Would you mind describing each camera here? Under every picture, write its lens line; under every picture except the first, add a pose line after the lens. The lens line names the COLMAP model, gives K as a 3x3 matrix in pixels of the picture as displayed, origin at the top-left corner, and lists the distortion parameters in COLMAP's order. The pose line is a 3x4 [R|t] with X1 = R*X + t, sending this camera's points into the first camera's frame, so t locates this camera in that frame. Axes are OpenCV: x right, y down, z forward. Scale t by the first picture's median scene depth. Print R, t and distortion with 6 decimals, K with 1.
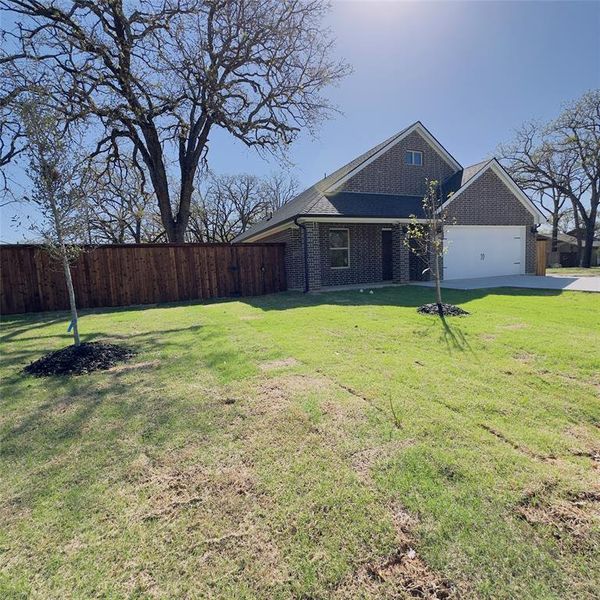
lens RADIAL K [[309.7, 0, 301.1], [0, 309.7, 297.3], [0, 0, 1]] dist [-0.017299, -0.000559]
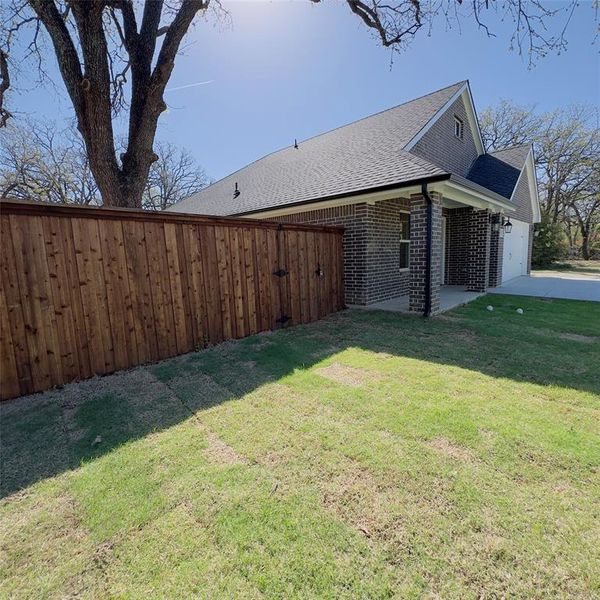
lens RADIAL K [[309.7, 0, 298.5], [0, 309.7, 300.5], [0, 0, 1]] dist [-0.017299, -0.000559]
pose [[0.923325, -0.040215, 0.381908, -0.400143], [0.029485, 0.998990, 0.033909, -0.066142], [-0.382886, -0.020049, 0.923578, 0.532409]]
